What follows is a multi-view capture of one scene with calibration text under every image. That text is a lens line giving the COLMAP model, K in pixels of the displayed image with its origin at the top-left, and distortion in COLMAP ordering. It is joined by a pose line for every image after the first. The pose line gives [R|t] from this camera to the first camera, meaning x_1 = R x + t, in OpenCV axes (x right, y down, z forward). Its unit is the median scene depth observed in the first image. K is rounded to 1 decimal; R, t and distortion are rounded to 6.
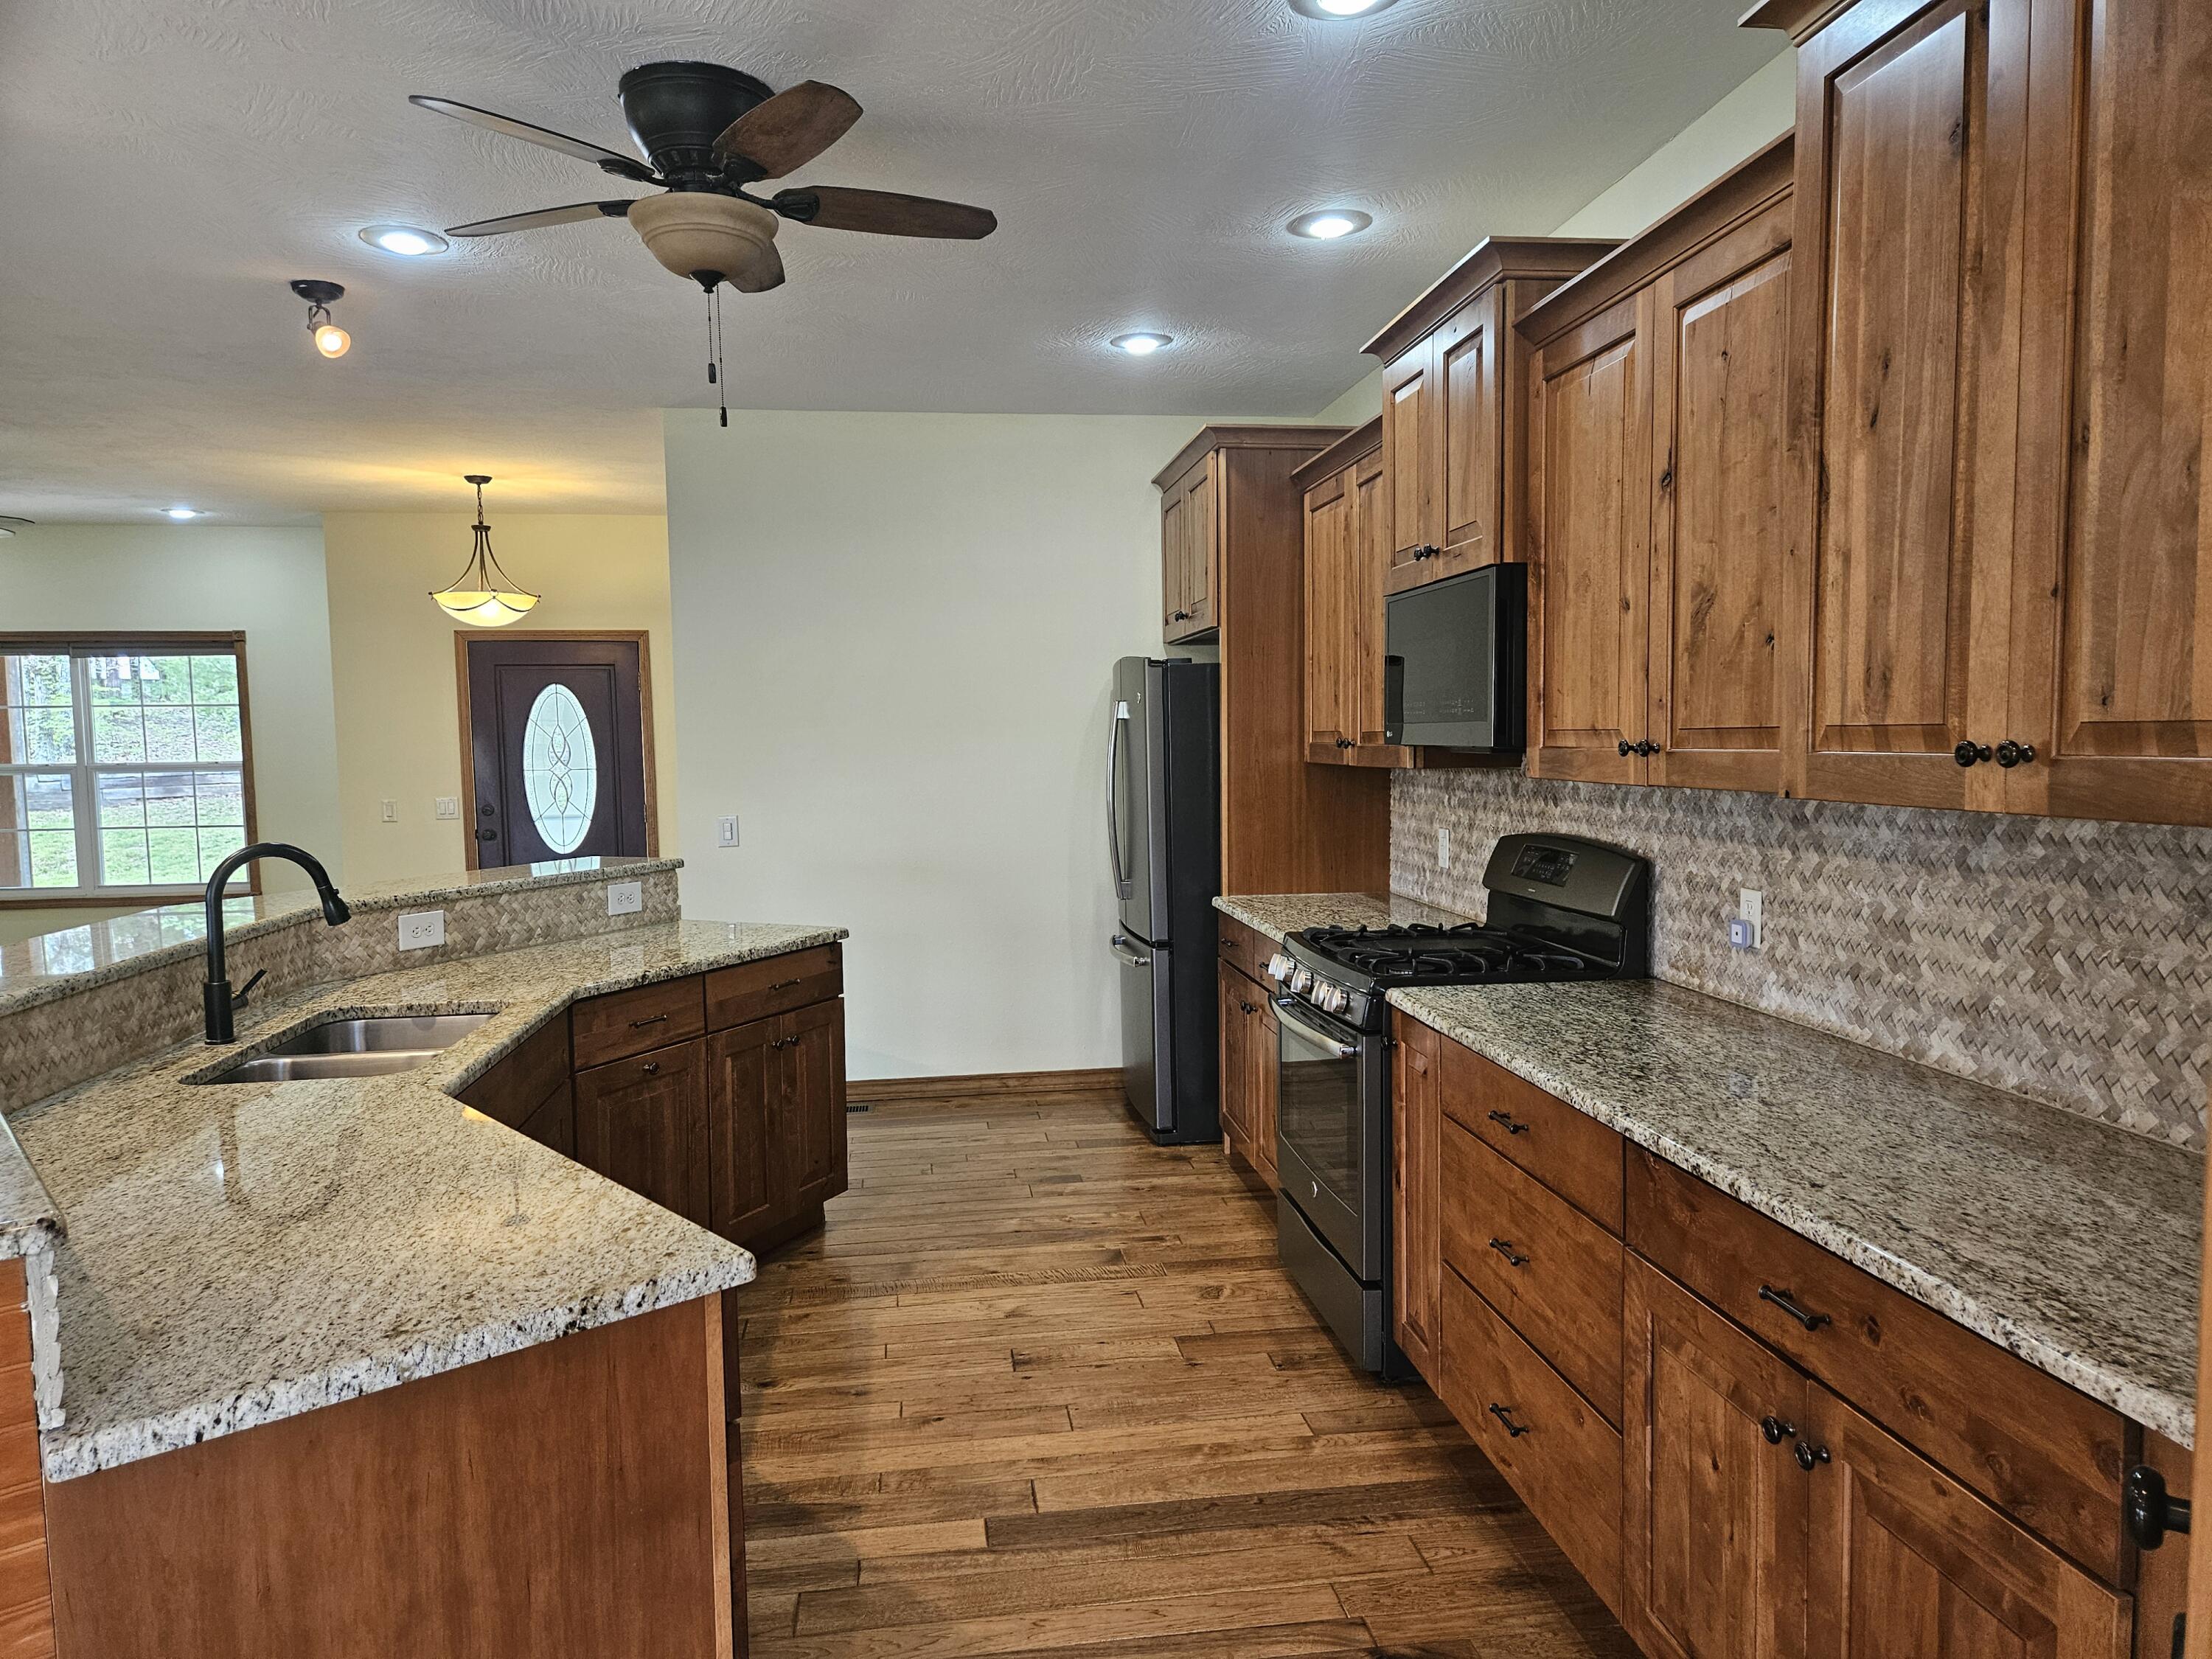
lens RADIAL K [[1472.7, 0, 1114.5], [0, 1472.7, 839.7], [0, 0, 1]] dist [0.073924, -0.059144]
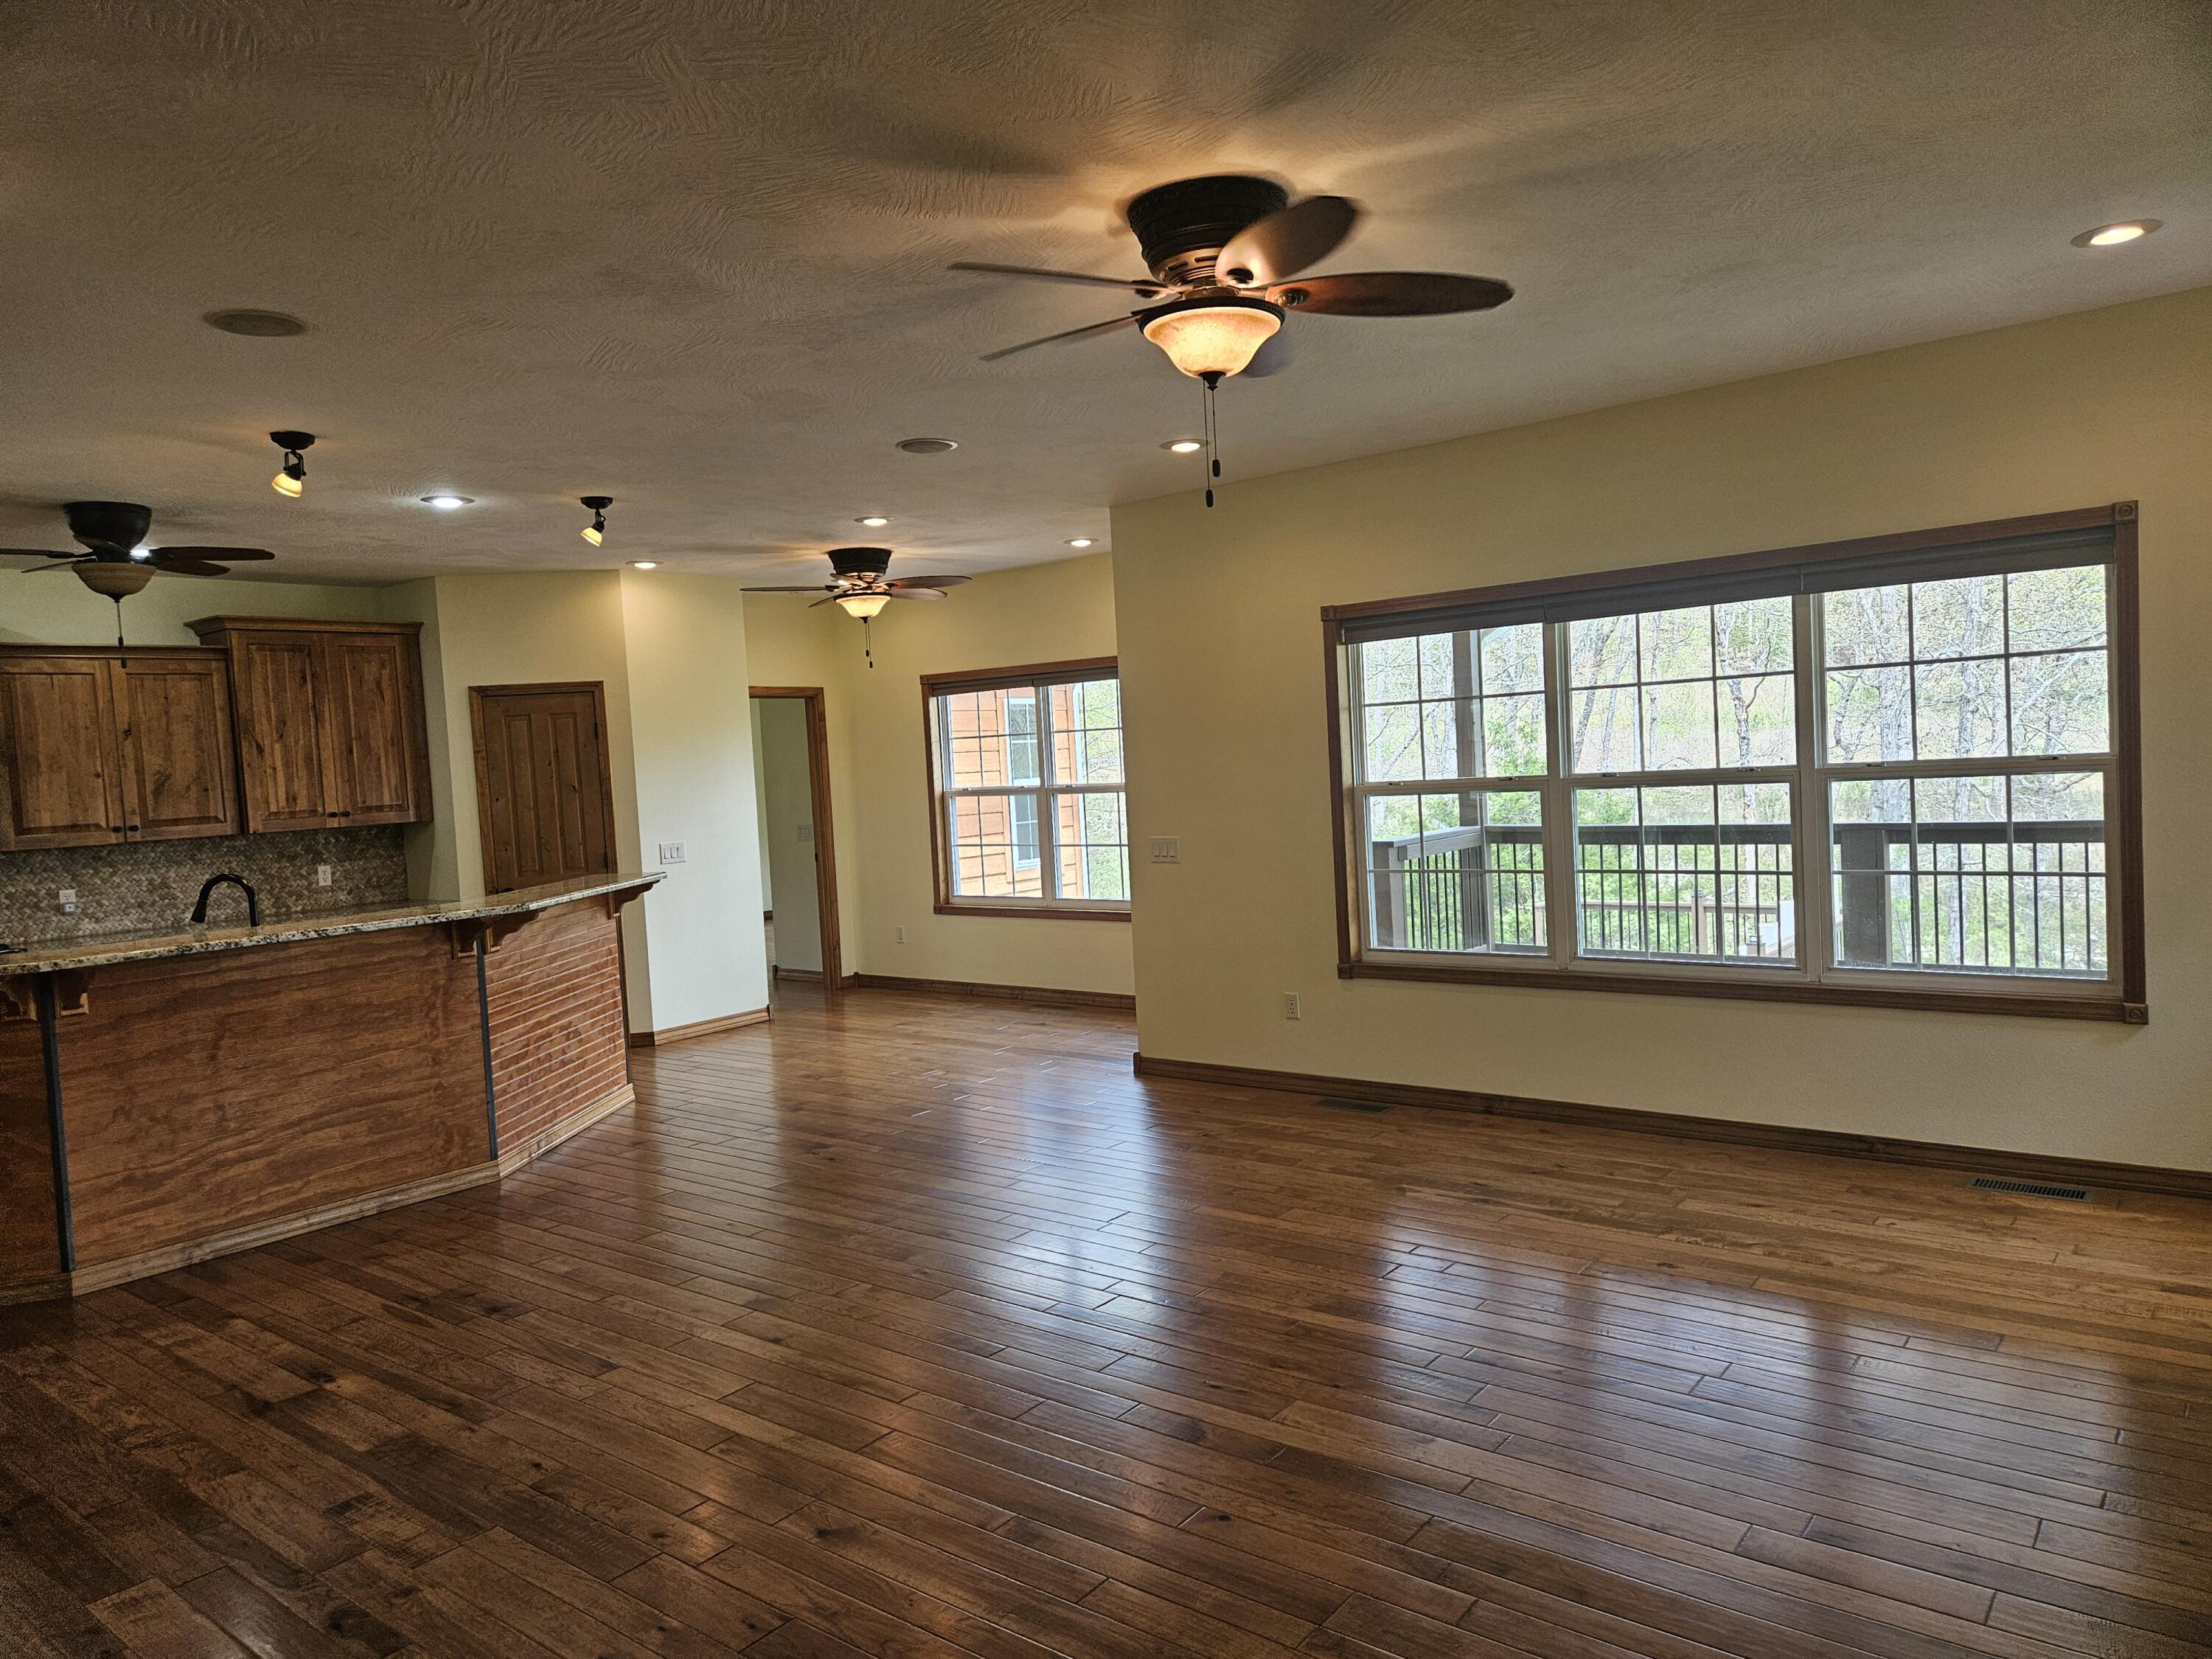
lens RADIAL K [[1472.7, 0, 1087.4], [0, 1472.7, 830.0], [0, 0, 1]] dist [0.073924, -0.059144]
pose [[-0.676360, 0.014208, 0.736434, -3.111670], [0.119578, 0.988669, 0.090749, -0.108186], [-0.726800, 0.149440, -0.670395, 1.712285]]
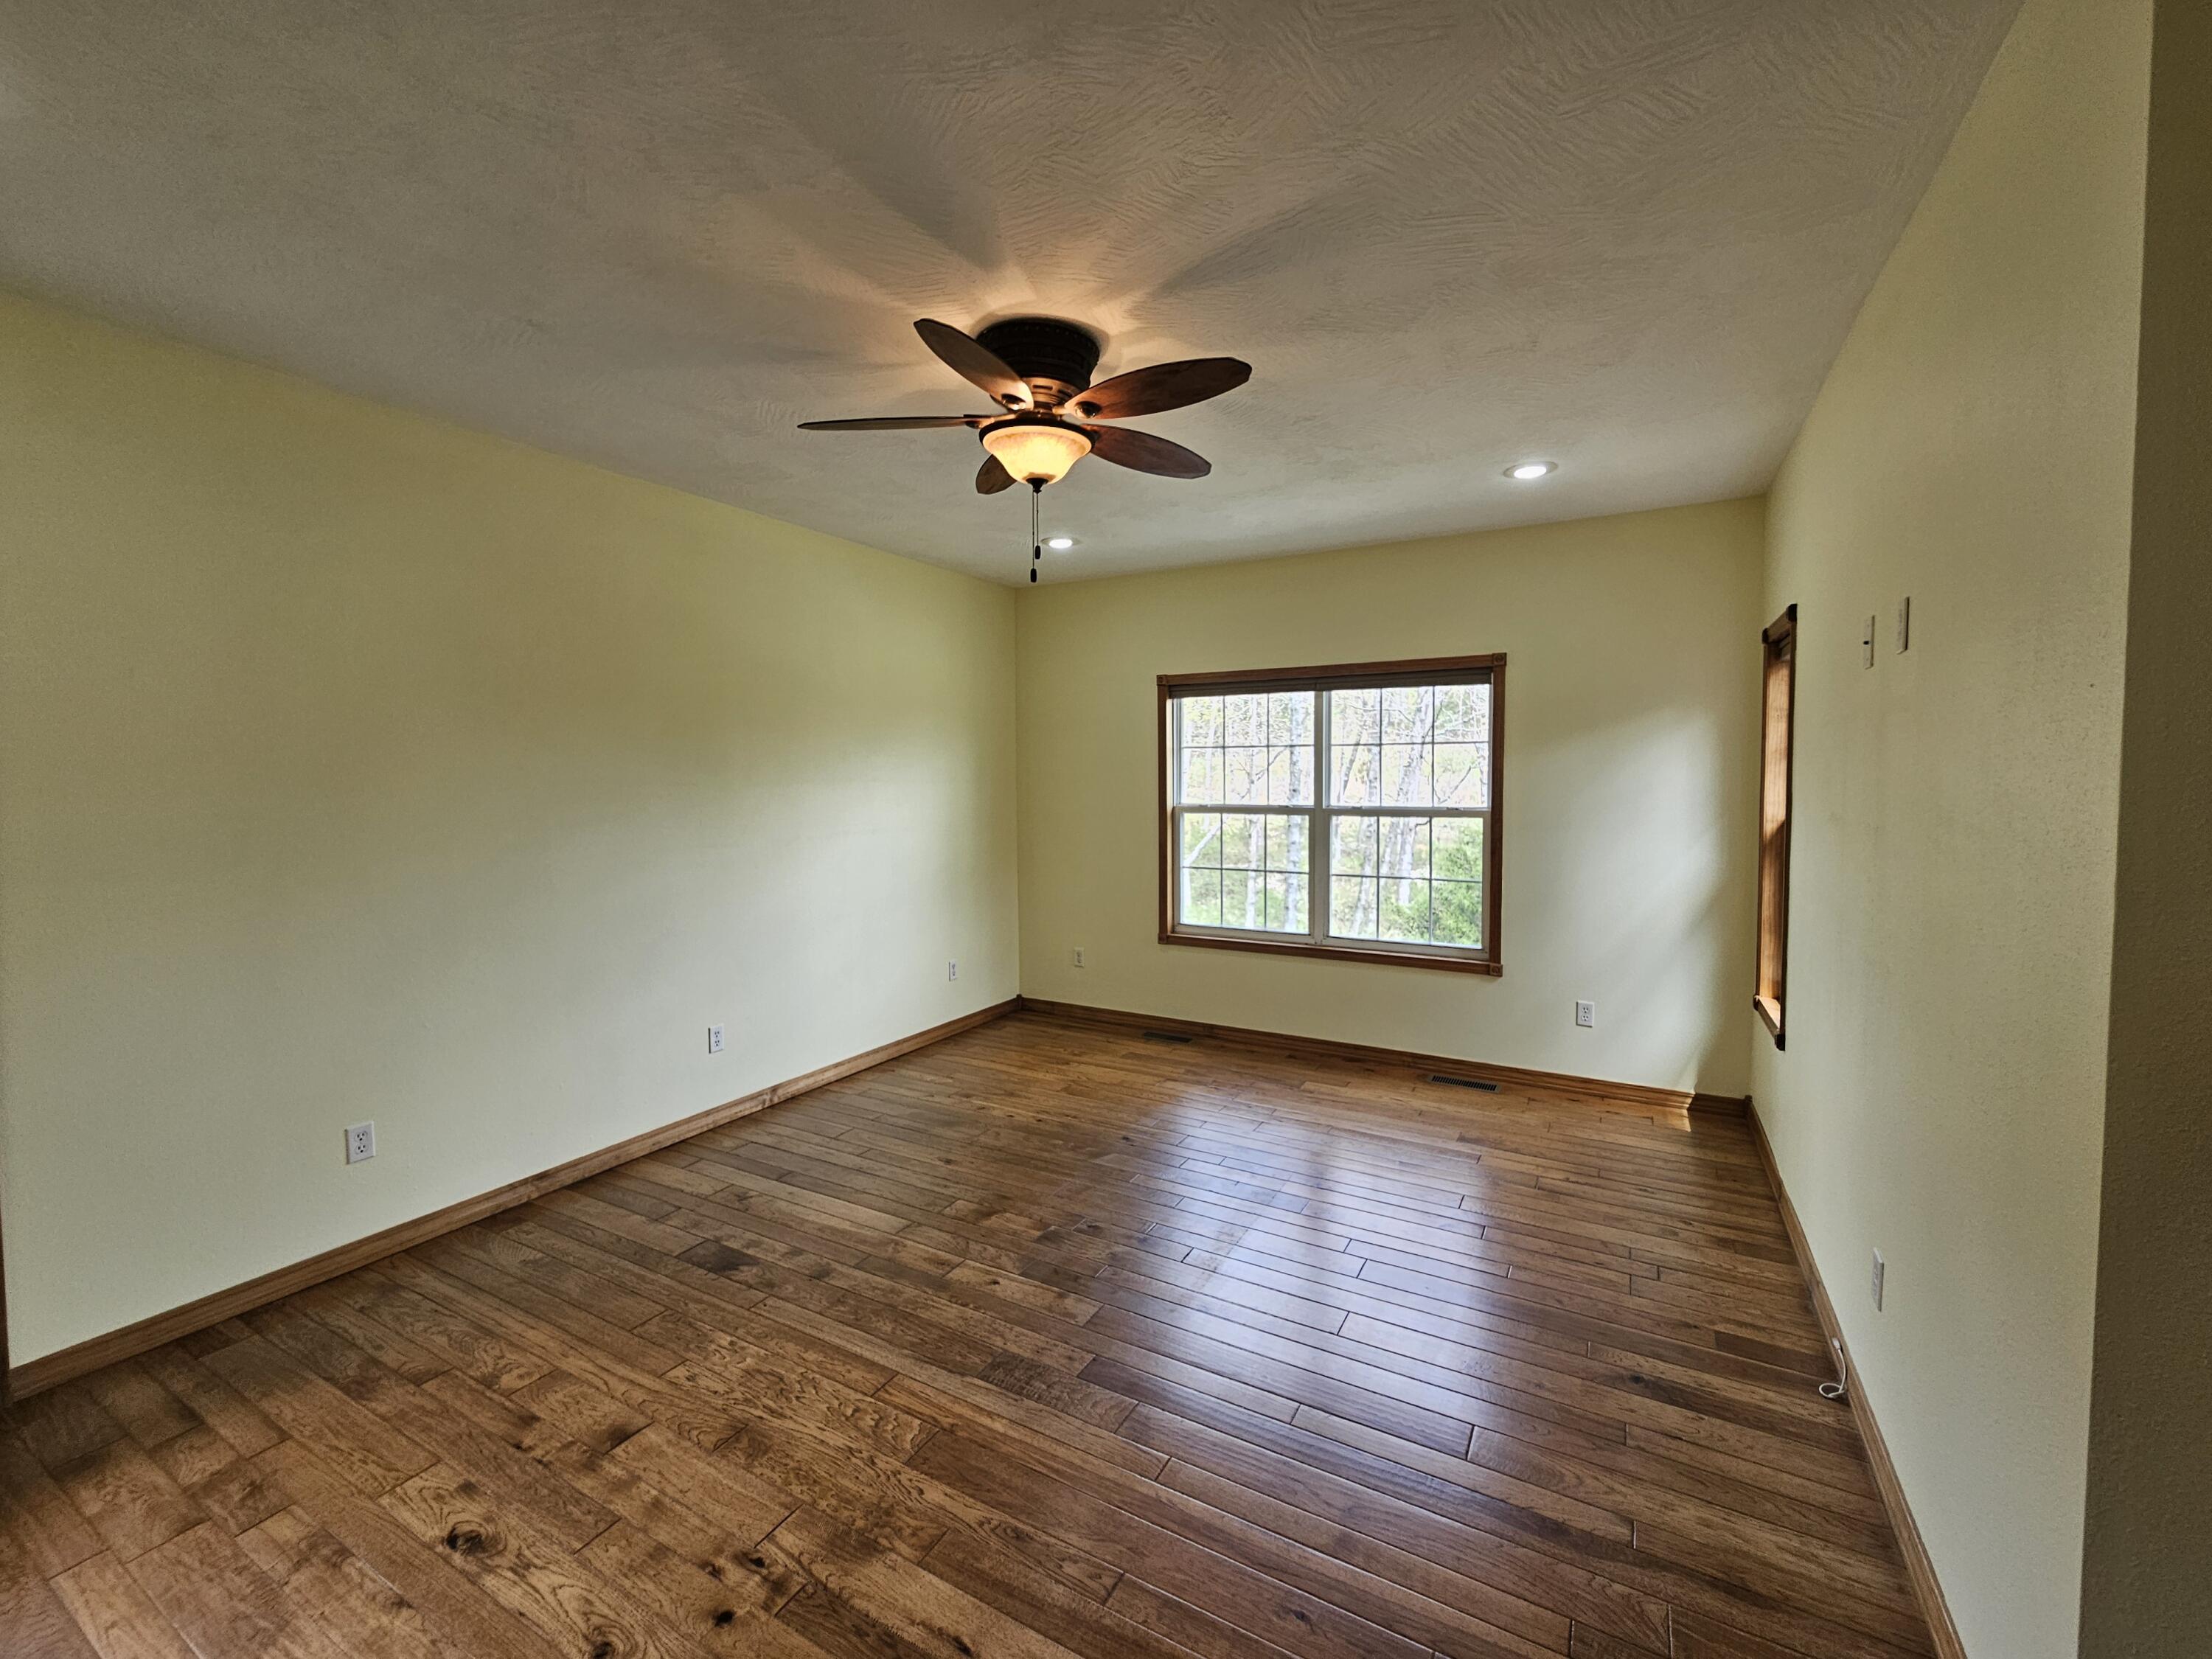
lens RADIAL K [[912.2, 0, 1102.5], [0, 912.2, 813.1], [0, 0, 1]] dist [0.000486, -0.000171]
pose [[-0.780568, -0.003380, 0.625062, -1.146517], [0.060863, 0.994823, 0.081383, -0.068963], [-0.622101, 0.101568, -0.776321, 1.124210]]
